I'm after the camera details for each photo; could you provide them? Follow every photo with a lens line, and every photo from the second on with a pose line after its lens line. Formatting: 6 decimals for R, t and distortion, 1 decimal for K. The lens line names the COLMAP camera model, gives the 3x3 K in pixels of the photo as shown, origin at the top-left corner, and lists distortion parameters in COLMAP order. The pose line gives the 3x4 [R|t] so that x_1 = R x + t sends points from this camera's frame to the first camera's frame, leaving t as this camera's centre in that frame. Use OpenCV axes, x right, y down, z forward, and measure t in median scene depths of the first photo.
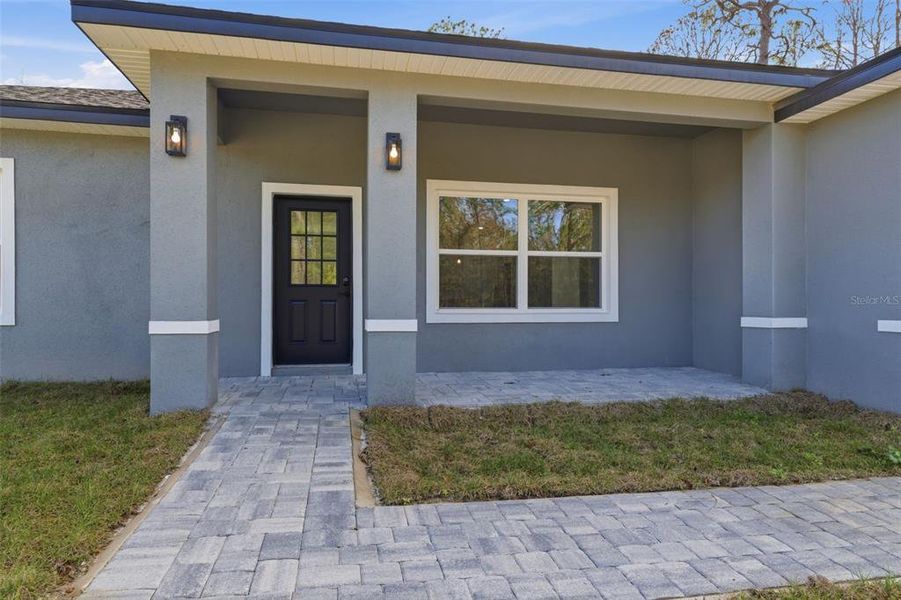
lens RADIAL K [[539.8, 0, 449.9], [0, 539.8, 308.4], [0, 0, 1]] dist [0.000101, -0.000593]
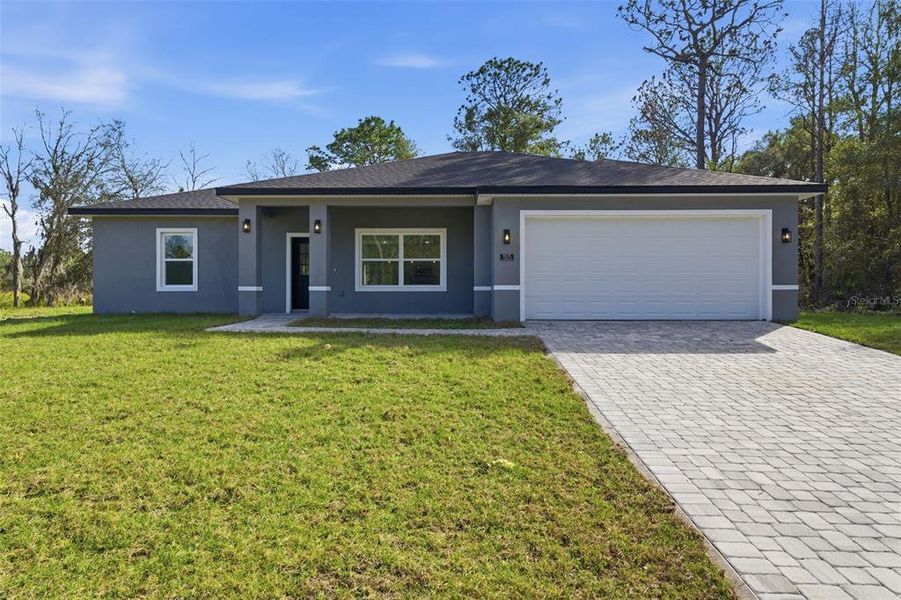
lens RADIAL K [[535.0, 0, 451.0], [0, 535.0, 302.5], [0, 0, 1]] dist [0.010374, -0.000690]
pose [[0.979217, -0.000650, -0.202812, 0.794820], [0.000127, 0.999997, -0.002592, 0.078022], [0.202813, 0.002513, 0.979214, -1.110189]]
